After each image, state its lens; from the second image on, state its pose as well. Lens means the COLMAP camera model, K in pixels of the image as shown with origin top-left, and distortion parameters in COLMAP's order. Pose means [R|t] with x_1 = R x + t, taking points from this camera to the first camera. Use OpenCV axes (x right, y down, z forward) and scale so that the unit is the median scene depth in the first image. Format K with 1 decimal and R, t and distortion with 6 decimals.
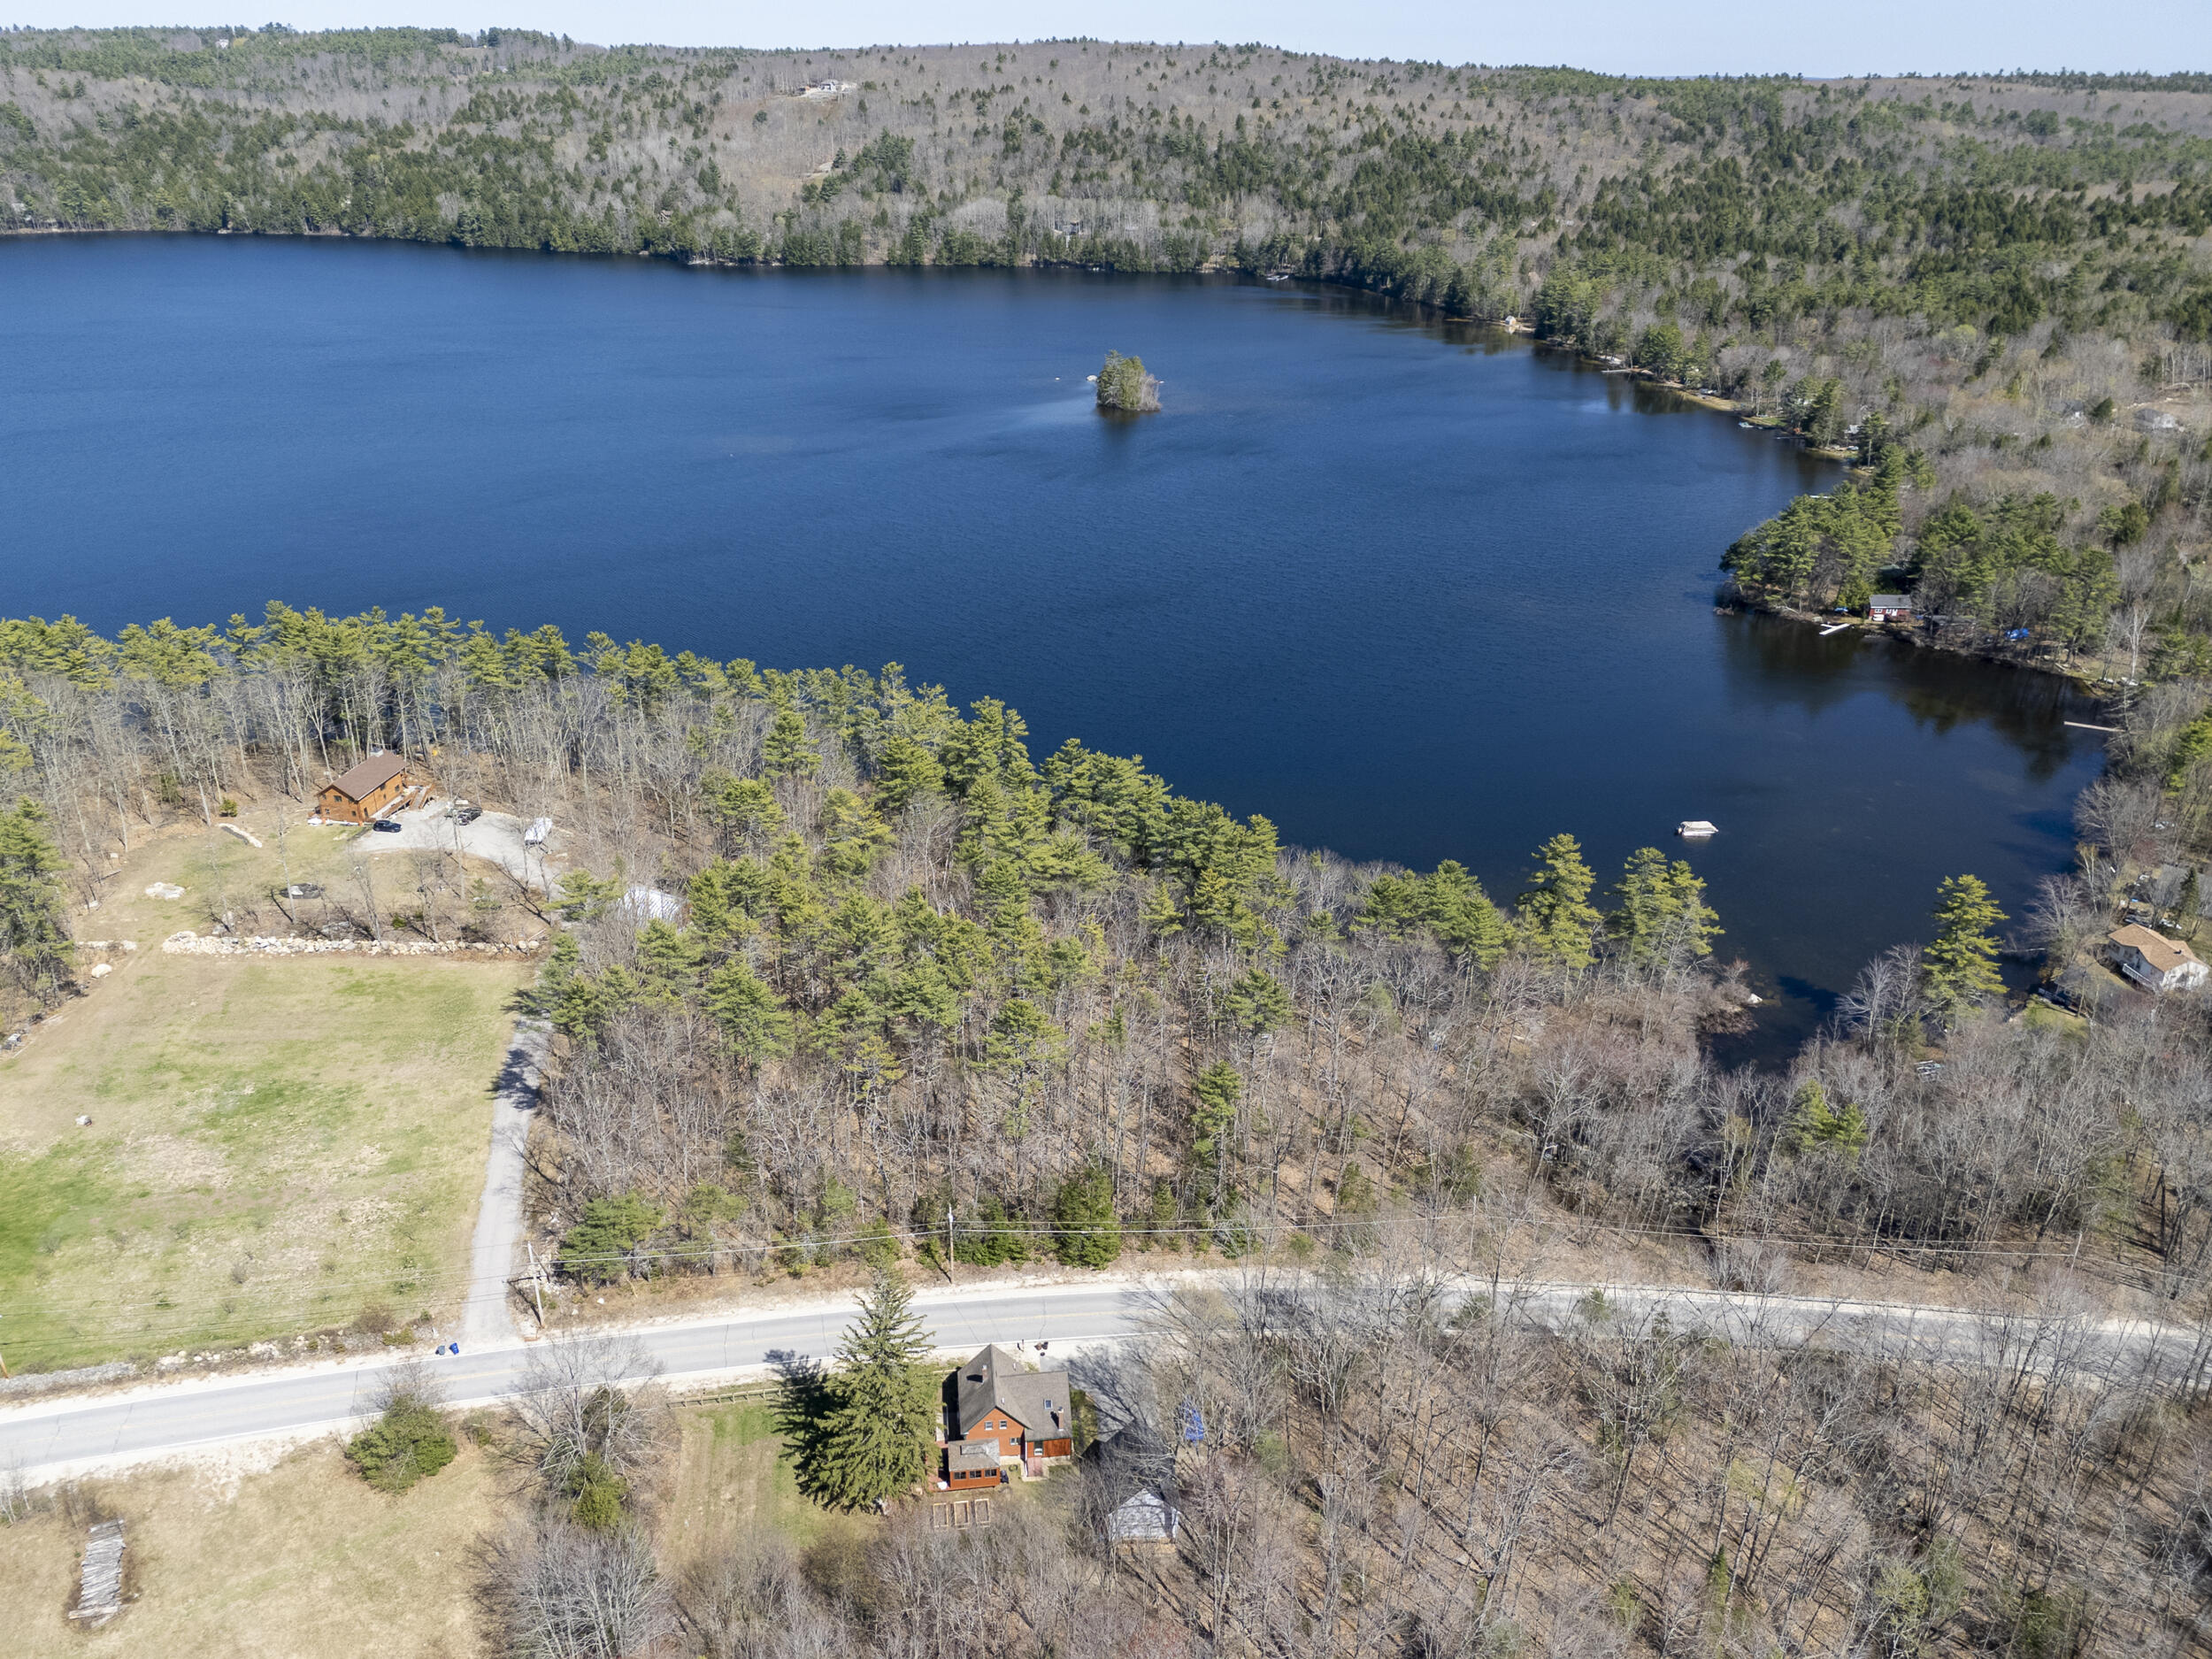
lens RADIAL K [[1589.8, 0, 1110.7], [0, 1589.8, 832.8], [0, 0, 1]] dist [0.059415, -0.040987]
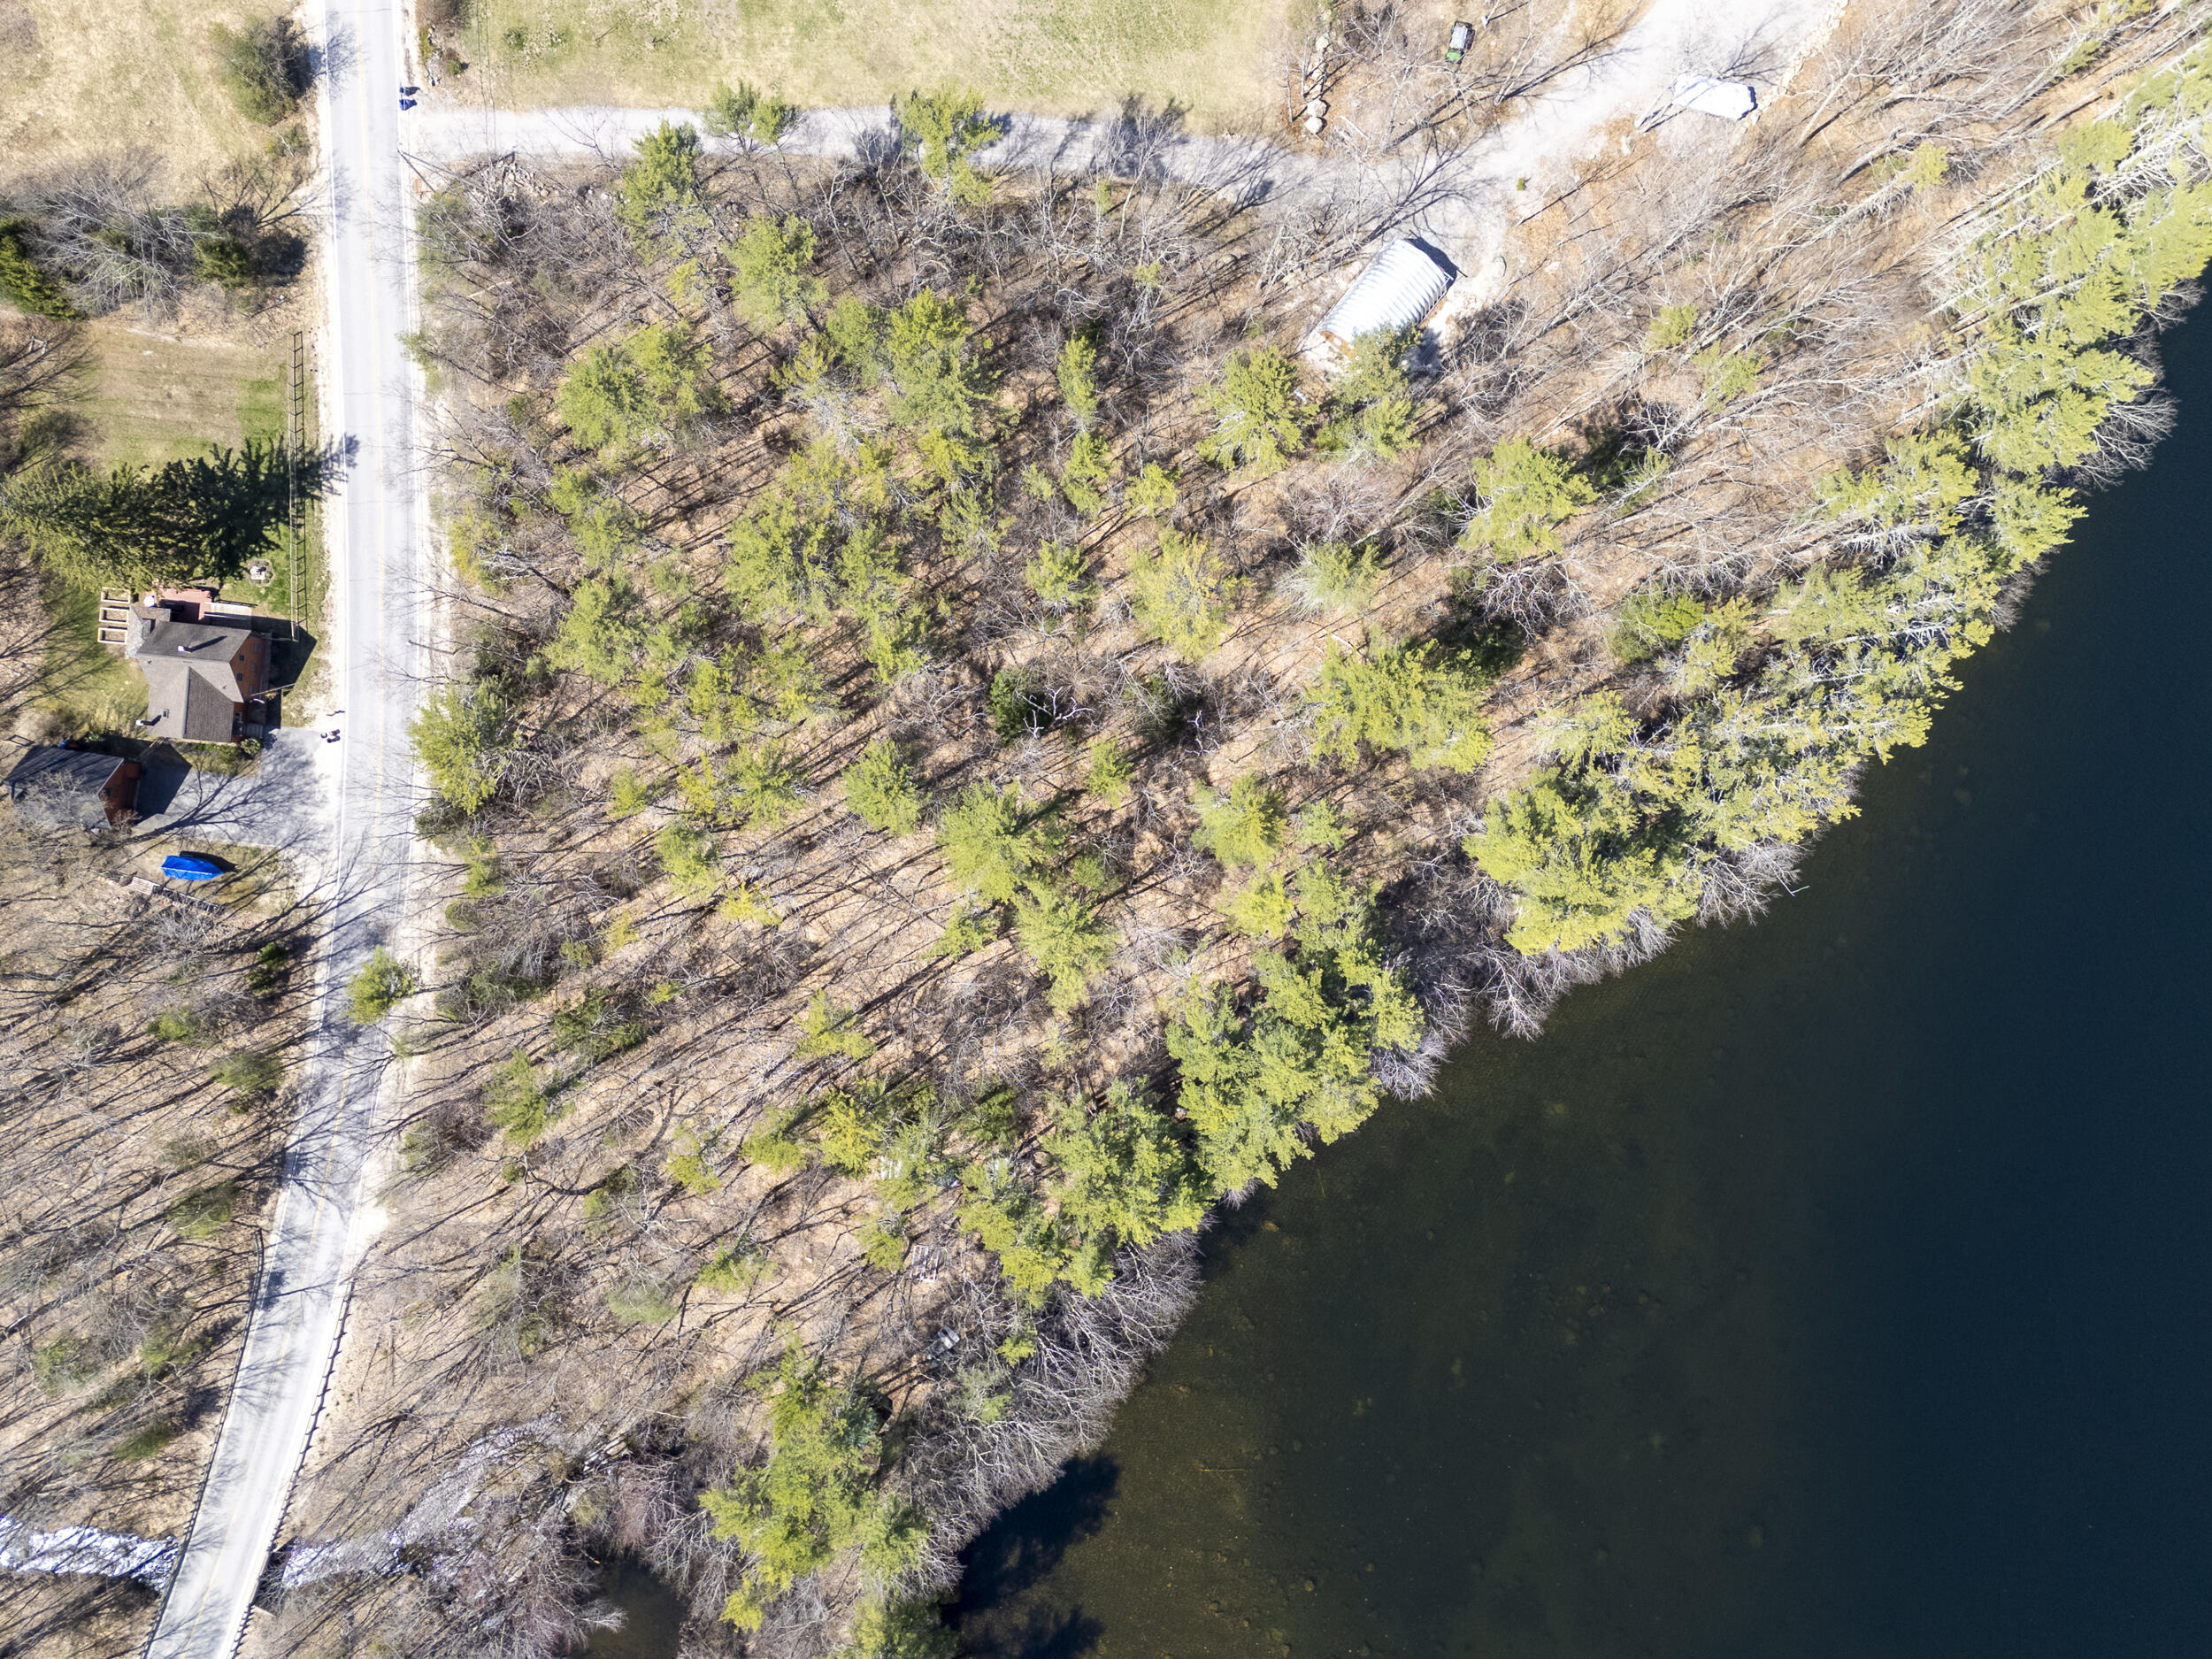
lens RADIAL K [[1589.8, 0, 1107.6], [0, 1589.8, 842.0], [0, 0, 1]] dist [0.059415, -0.040987]
pose [[-0.224621, 0.974286, -0.017694, -0.016948], [-0.454291, -0.088637, 0.886433, -0.175120], [0.862070, 0.207149, 0.462519, 0.244263]]
